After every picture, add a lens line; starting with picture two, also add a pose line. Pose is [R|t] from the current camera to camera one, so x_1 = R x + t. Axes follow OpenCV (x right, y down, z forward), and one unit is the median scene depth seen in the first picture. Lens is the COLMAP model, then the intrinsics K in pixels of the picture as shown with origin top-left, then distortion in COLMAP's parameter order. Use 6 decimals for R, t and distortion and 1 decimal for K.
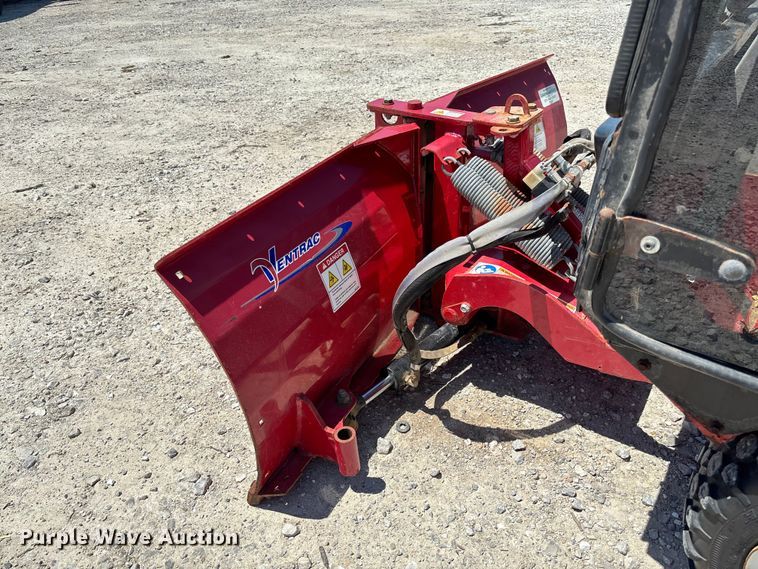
lens RADIAL K [[582.5, 0, 379.0], [0, 582.5, 284.5], [0, 0, 1]] dist [0.072366, -0.084365]
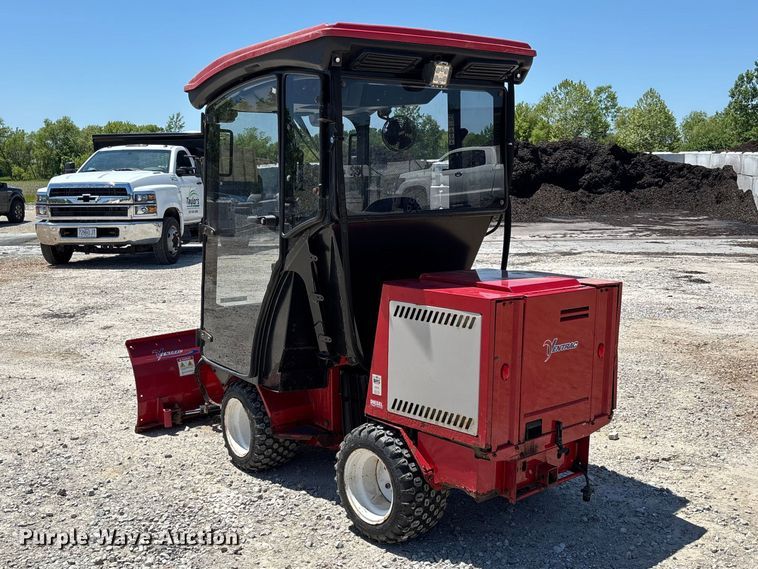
lens RADIAL K [[815.5, 0, 375.8], [0, 815.5, 279.5], [0, 0, 1]] dist [0.041776, -0.006359]
pose [[0.944724, 0.081447, -0.317589, 1.835136], [-0.205228, 0.902317, -0.379085, 0.835480], [0.255690, 0.423309, 0.869156, -2.214268]]
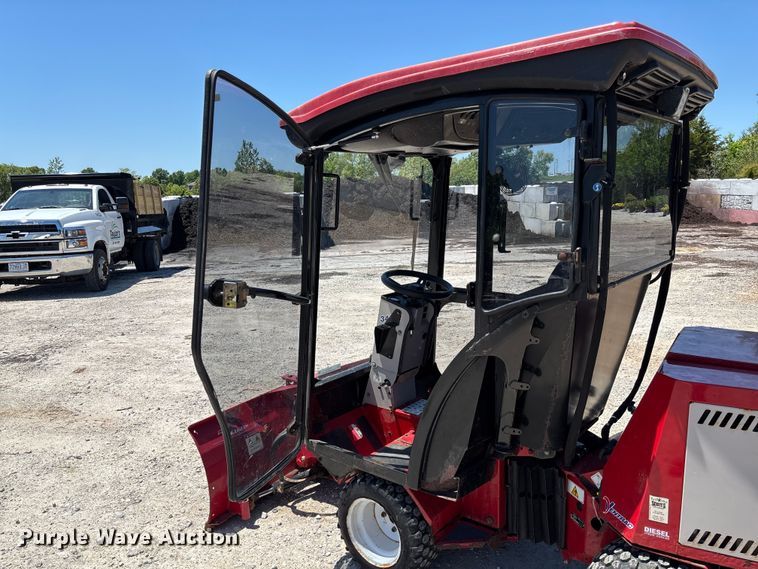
lens RADIAL K [[576.0, 0, 378.5], [0, 576.0, 287.9], [0, 0, 1]] dist [0.078277, -0.095259]
pose [[0.997510, 0.032443, -0.062618, 0.546437], [-0.054627, 0.917015, -0.395093, 0.304867], [0.044604, 0.397530, 0.916504, -1.428265]]
